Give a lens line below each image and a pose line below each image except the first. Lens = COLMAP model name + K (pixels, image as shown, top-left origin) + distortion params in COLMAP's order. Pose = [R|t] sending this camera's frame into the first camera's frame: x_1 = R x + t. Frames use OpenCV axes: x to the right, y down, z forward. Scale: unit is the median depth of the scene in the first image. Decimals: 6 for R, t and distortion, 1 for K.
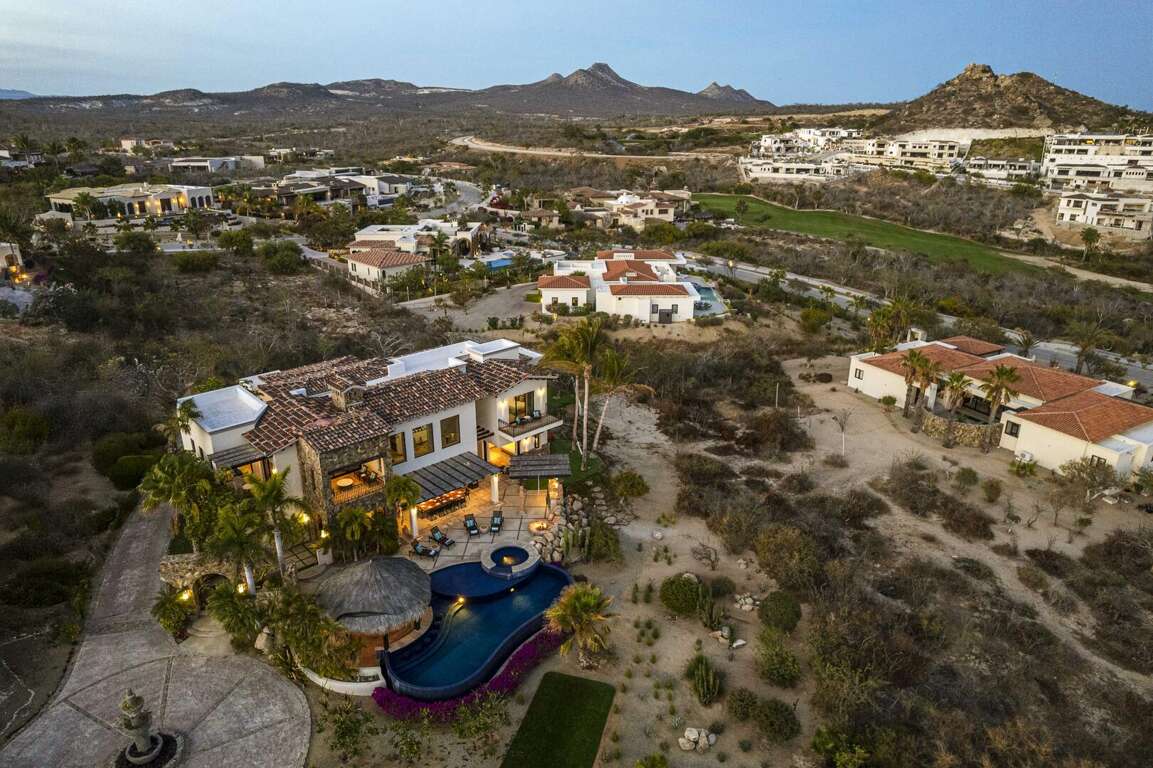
lens RADIAL K [[739.2, 0, 576.5], [0, 739.2, 384.0], [0, 0, 1]] dist [-0.079248, 0.068416]
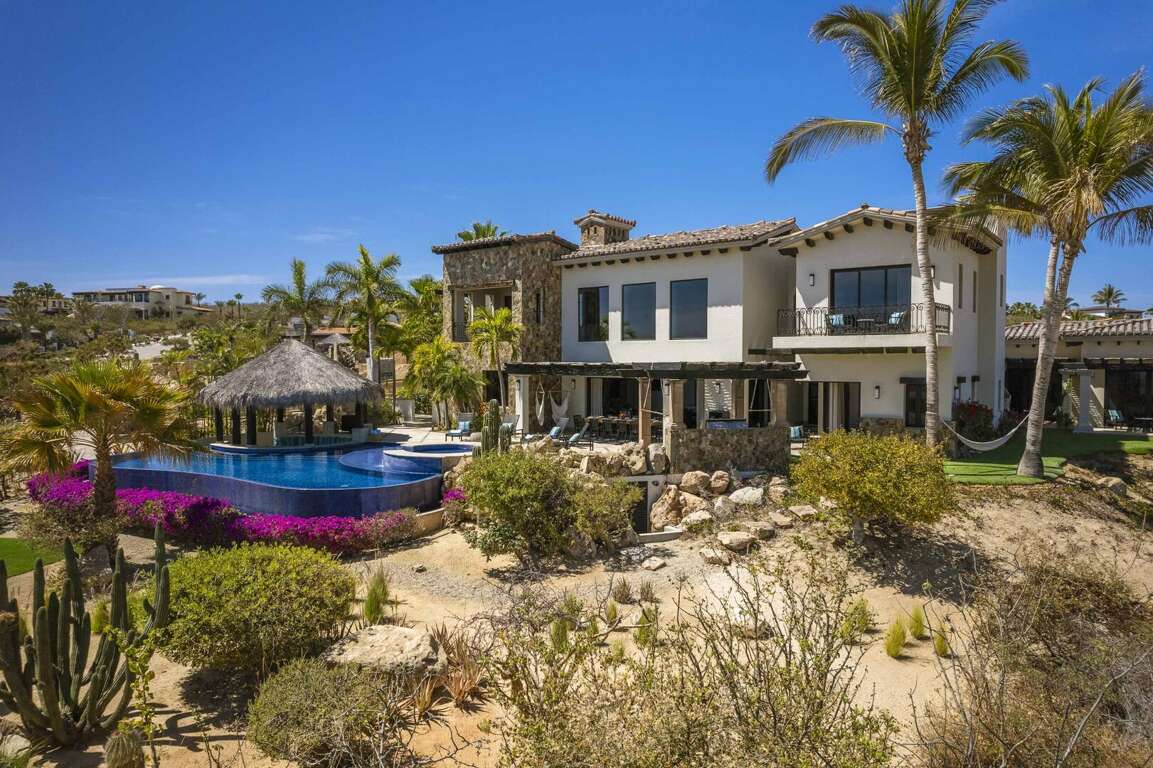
lens RADIAL K [[736.8, 0, 576.0], [0, 736.8, 392.1], [0, 0, 1]] dist [-0.082629, 0.072241]
pose [[0.139522, 0.035593, -0.989579, 0.167672], [-0.340428, 0.940163, -0.014182, 0.077226], [0.929861, 0.338860, 0.143291, 0.435054]]
